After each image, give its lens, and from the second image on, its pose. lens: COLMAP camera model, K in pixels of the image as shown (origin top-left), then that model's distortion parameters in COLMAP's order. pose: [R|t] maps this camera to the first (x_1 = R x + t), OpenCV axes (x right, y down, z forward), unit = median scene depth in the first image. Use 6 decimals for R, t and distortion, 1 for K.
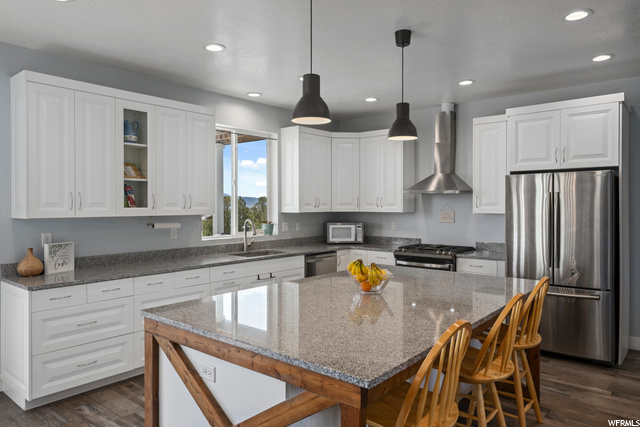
lens RADIAL K [[442.6, 0, 319.4], [0, 442.6, 209.9], [0, 0, 1]] dist [0.005724, 0.001824]
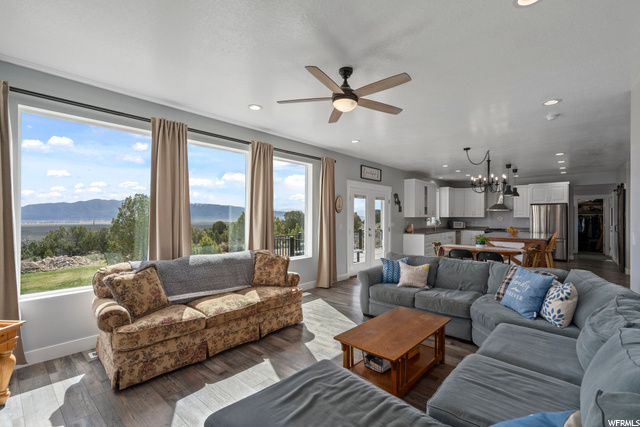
lens RADIAL K [[288.9, 0, 318.8], [0, 288.9, 213.0], [0, 0, 1]] dist [0.001205, 0.000318]
pose [[0.999481, 0.006800, -0.031496, -0.900148], [-0.007567, 0.999676, -0.024321, 0.034812], [0.031320, 0.024547, 0.999208, -0.985909]]
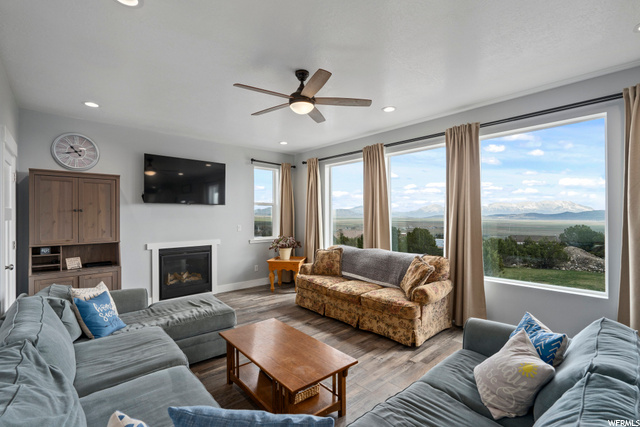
lens RADIAL K [[288.9, 0, 318.8], [0, 288.9, 213.0], [0, 0, 1]] dist [0.001205, 0.000318]
pose [[-0.139638, -0.015840, -0.990076, 2.729886], [-0.019461, 0.999723, -0.013250, 0.011341], [0.990011, 0.017418, -0.139907, 3.193046]]
